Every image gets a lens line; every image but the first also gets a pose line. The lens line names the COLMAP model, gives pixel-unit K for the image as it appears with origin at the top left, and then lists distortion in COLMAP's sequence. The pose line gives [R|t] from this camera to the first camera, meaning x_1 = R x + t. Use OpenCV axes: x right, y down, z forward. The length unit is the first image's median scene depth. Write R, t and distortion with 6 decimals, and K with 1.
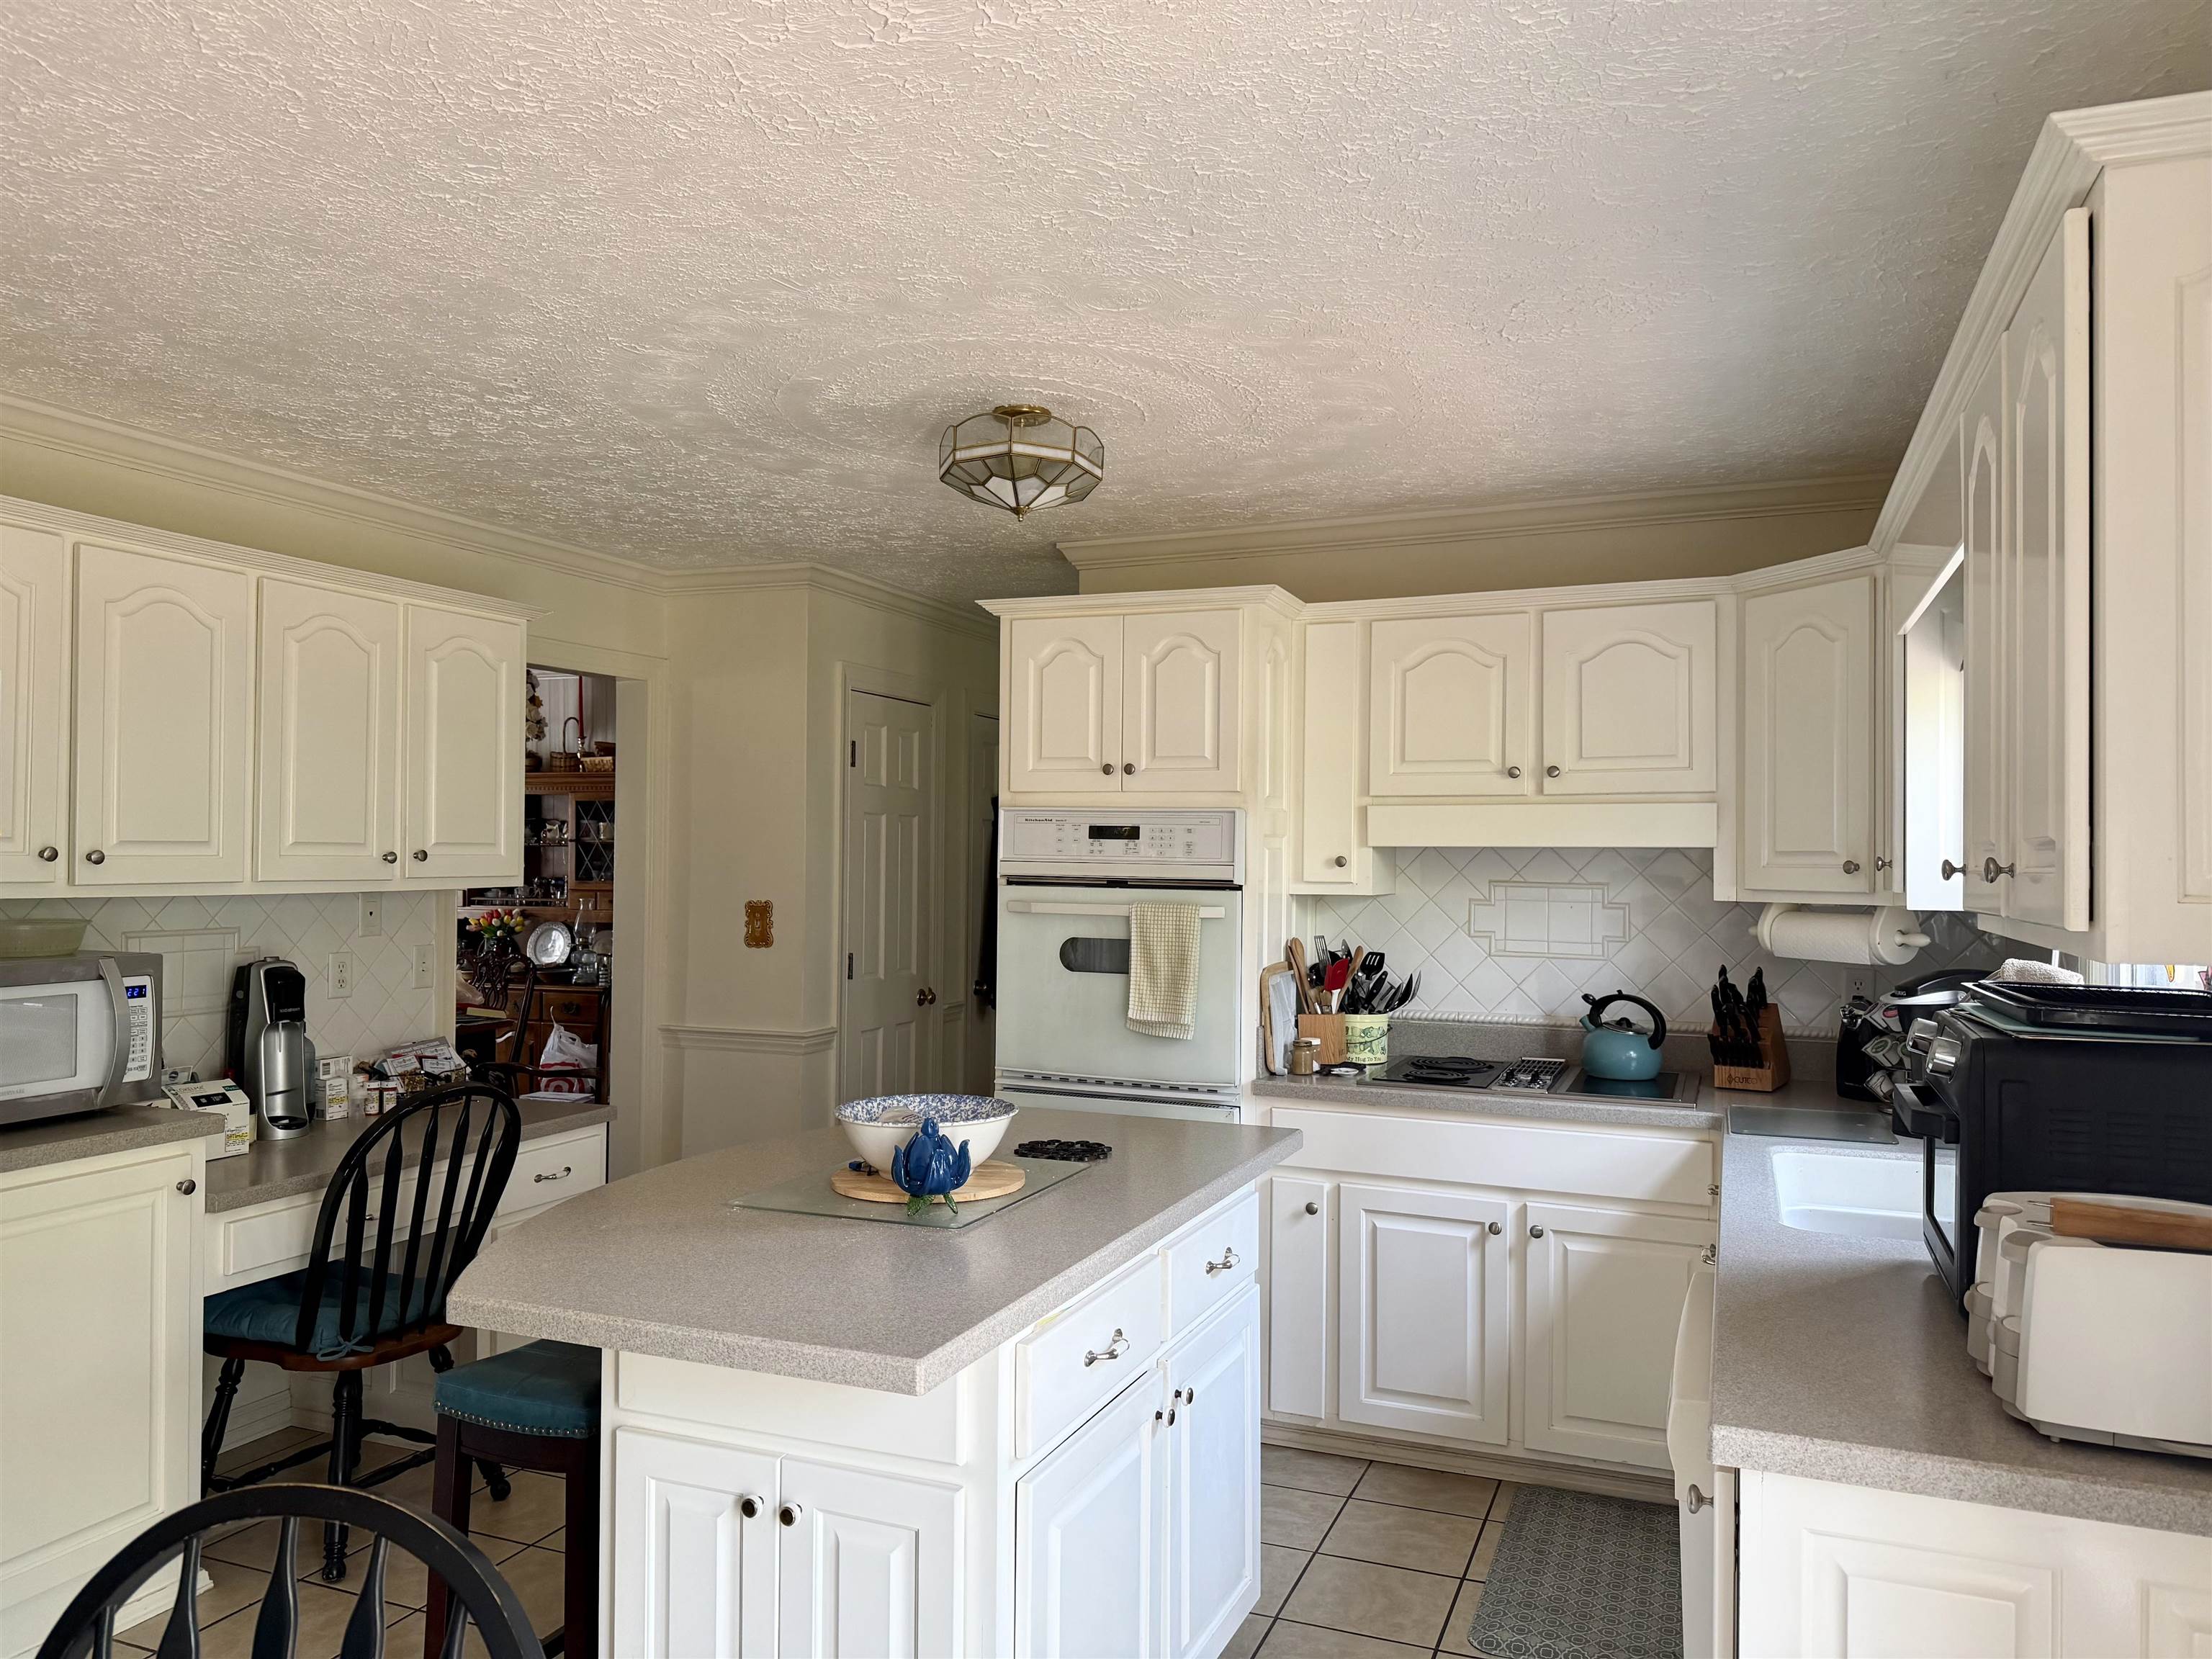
lens RADIAL K [[1583.1, 0, 1100.3], [0, 1583.1, 836.0], [0, 0, 1]] dist [0.043836, -0.041909]
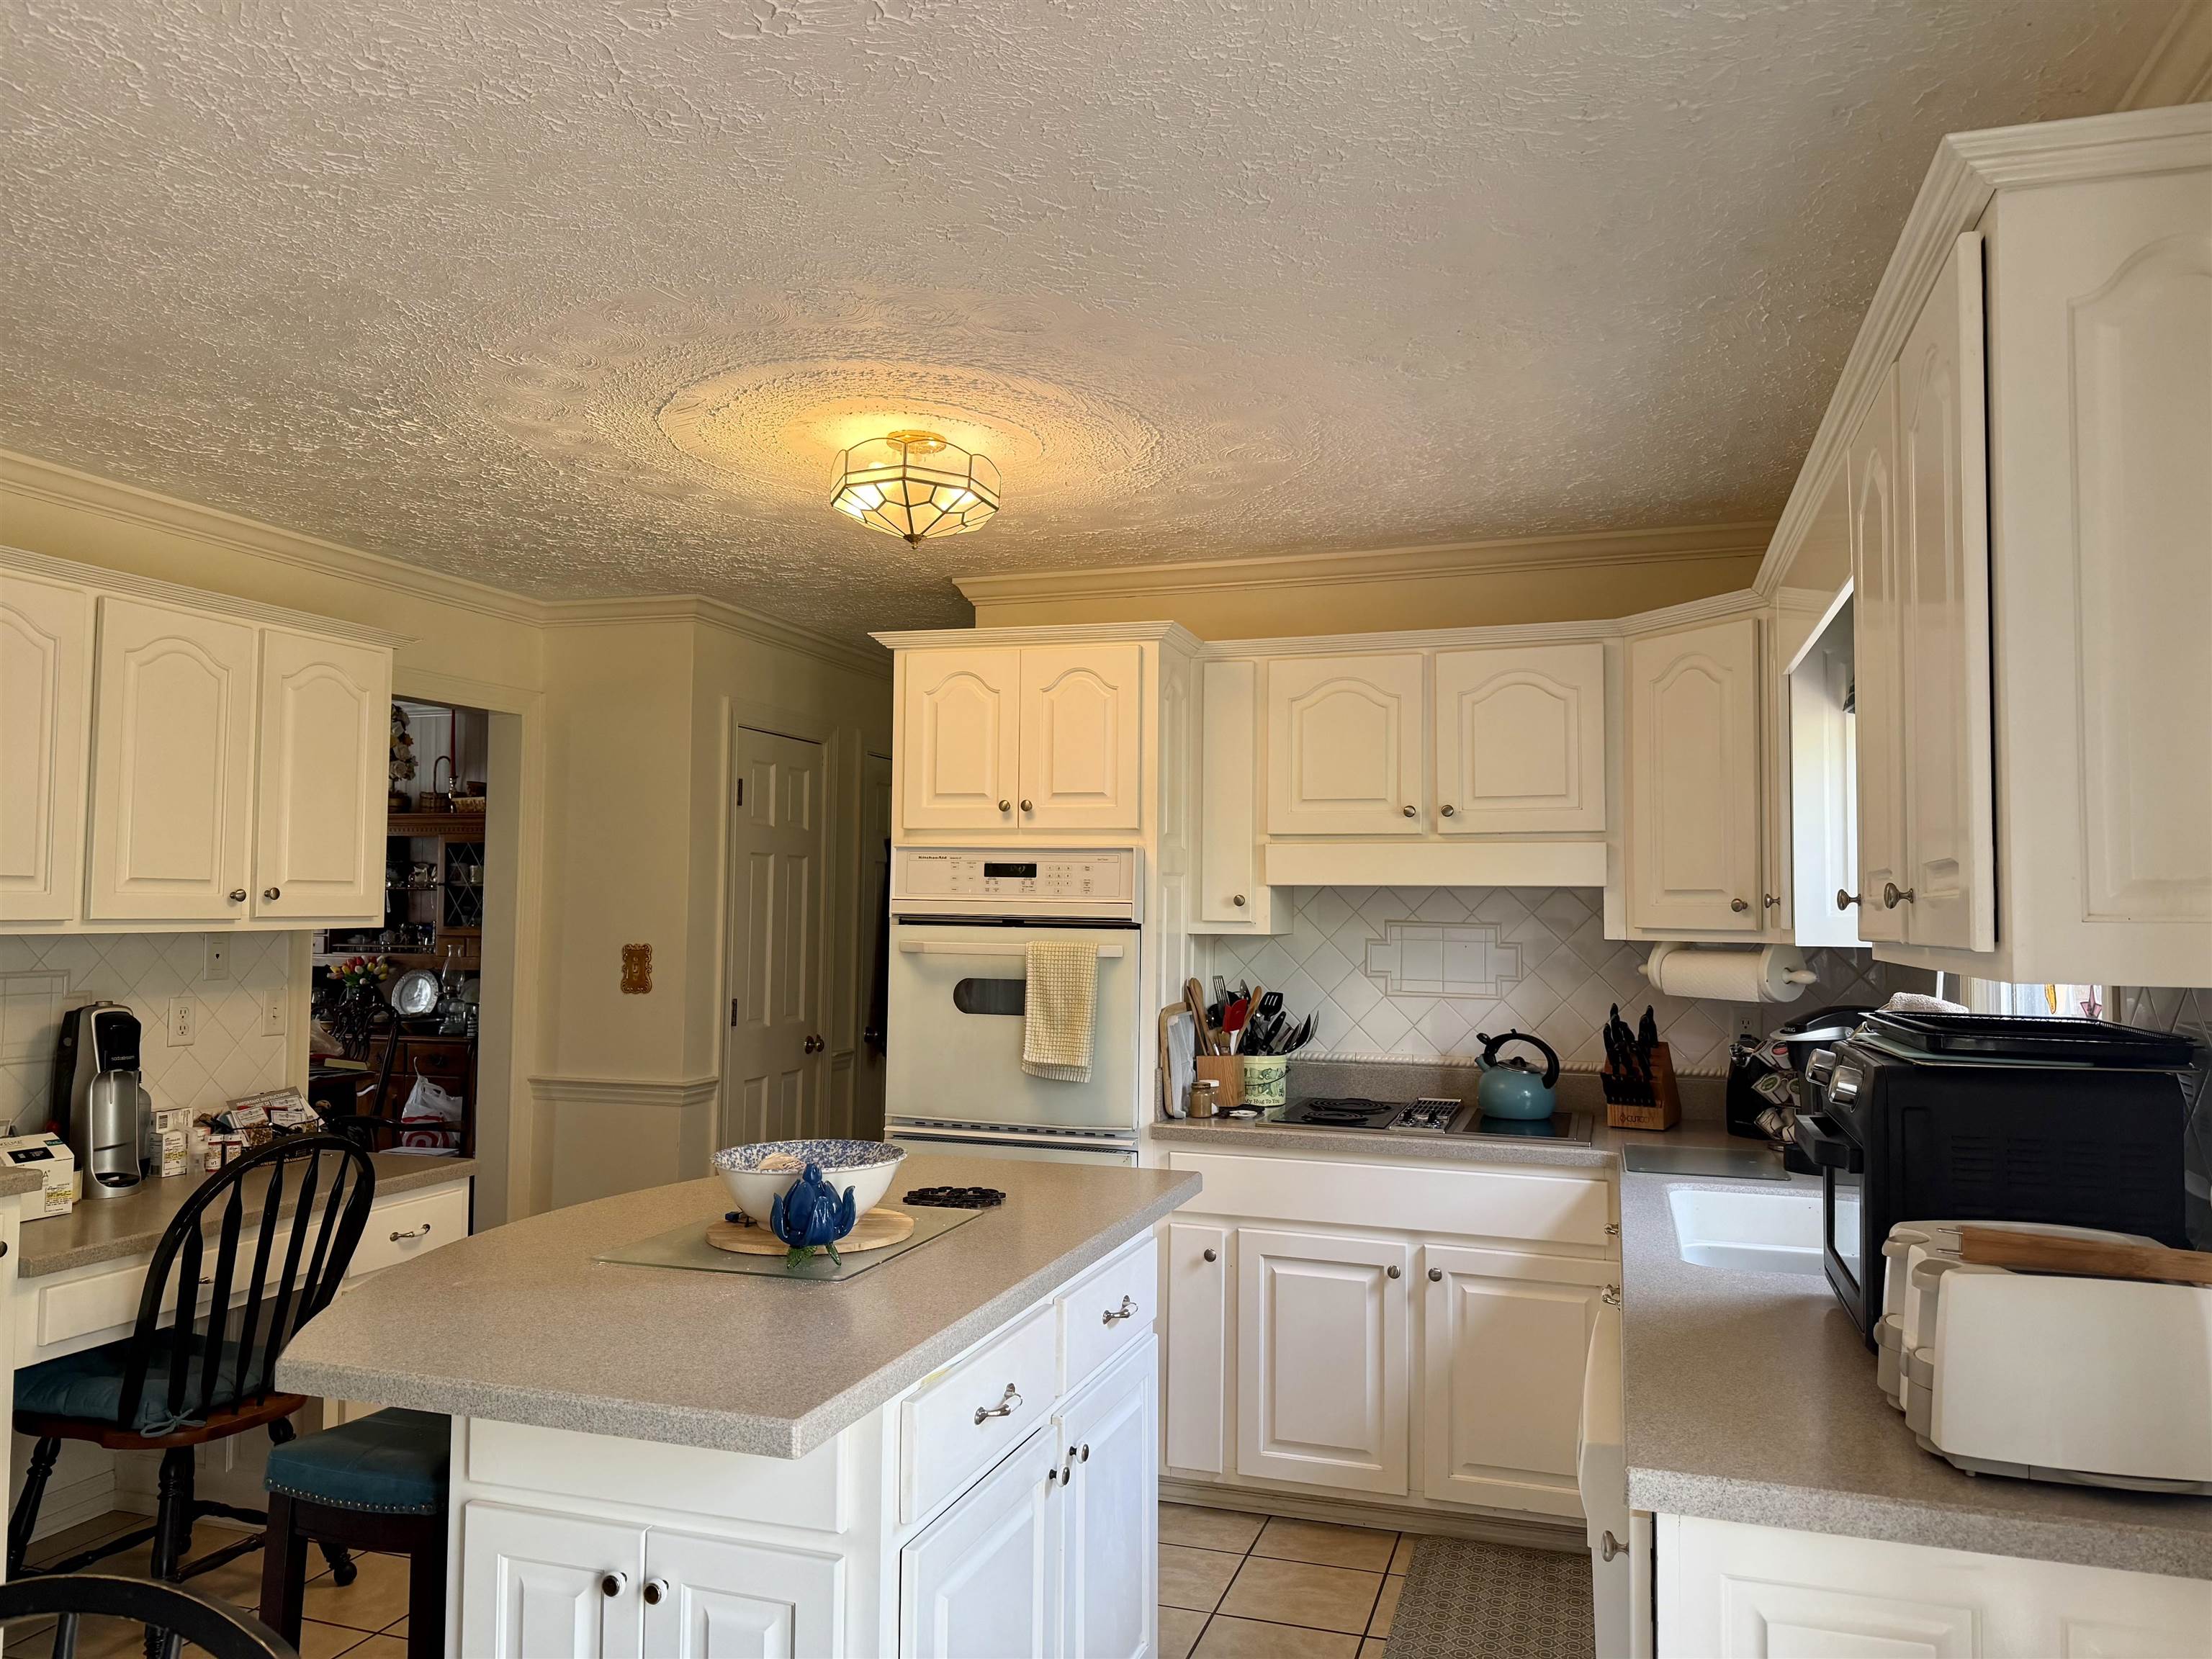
lens RADIAL K [[1583.1, 0, 1113.2], [0, 1583.1, 829.9], [0, 0, 1]] dist [0.043836, -0.041909]
pose [[0.997227, 0.004687, 0.074277, 0.000218], [-0.002020, 0.999352, -0.035937, 0.009352], [-0.074397, 0.035687, 0.996590, 0.023552]]
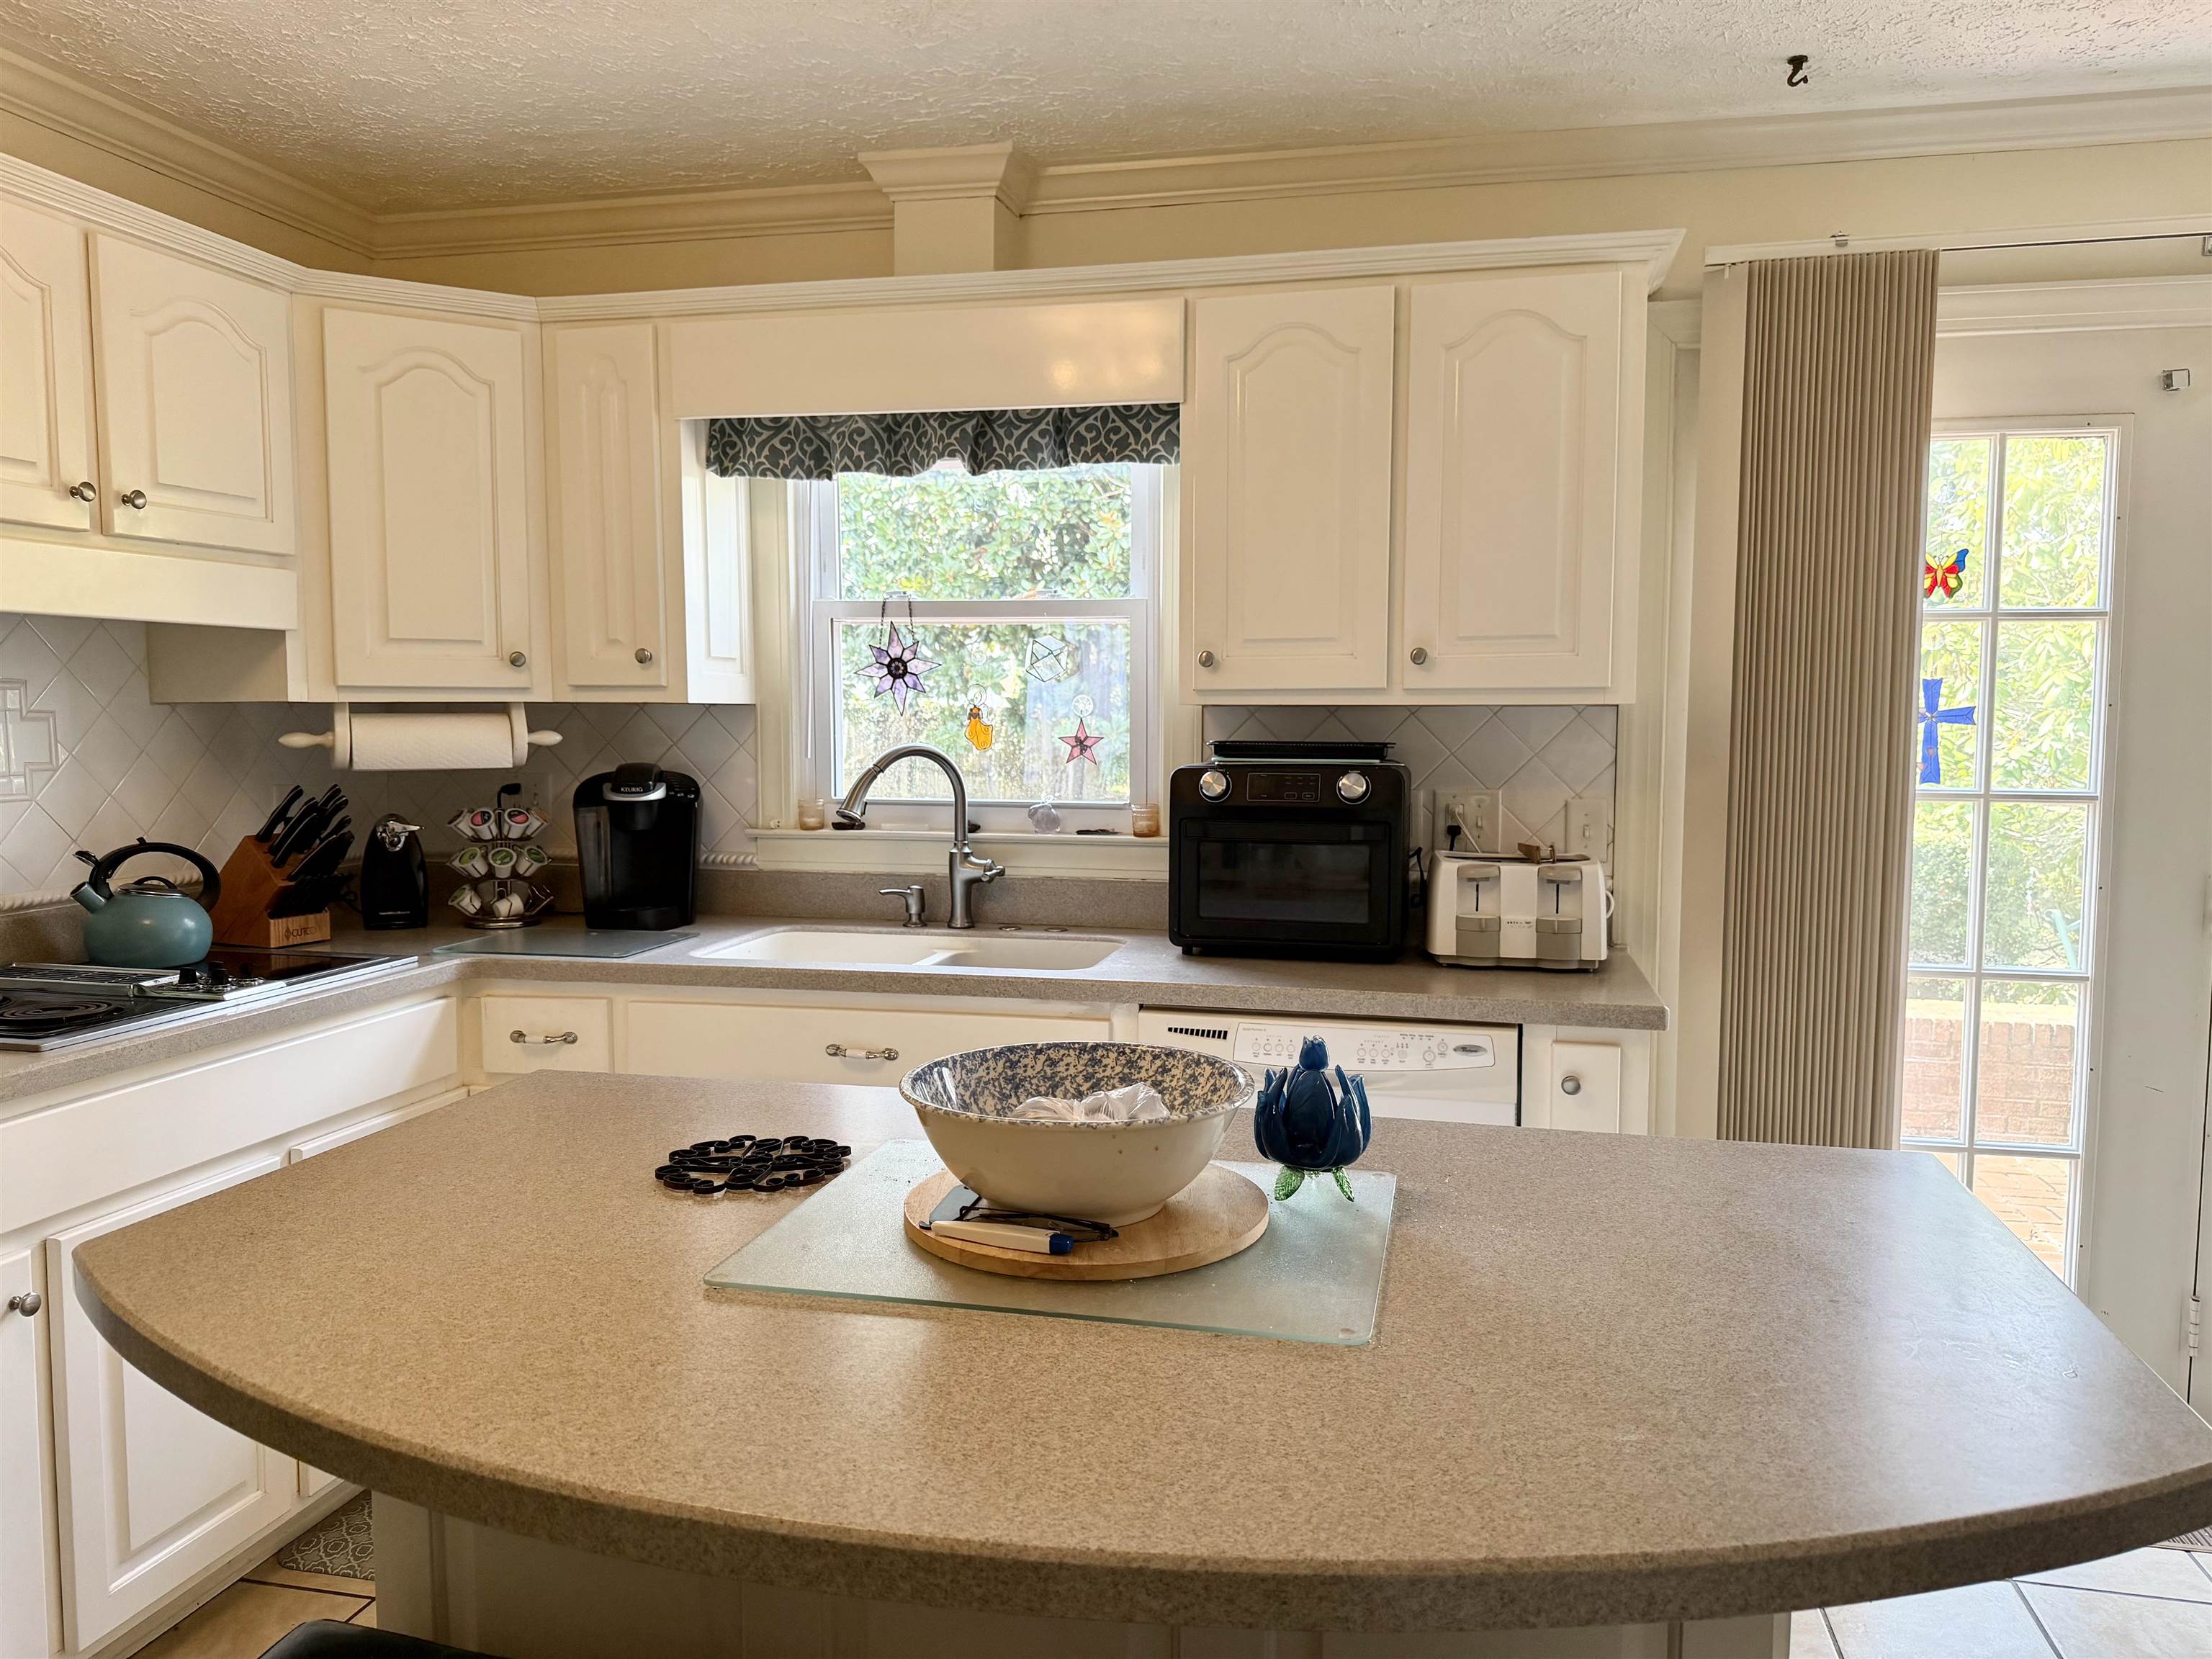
lens RADIAL K [[1583.1, 0, 1115.9], [0, 1583.1, 840.6], [0, 0, 1]] dist [0.043836, -0.041909]
pose [[-0.178038, -0.090757, 0.979829, -0.509890], [-0.017073, 0.995873, 0.089141, 0.038028], [-0.983875, -0.000858, -0.178853, 0.884569]]
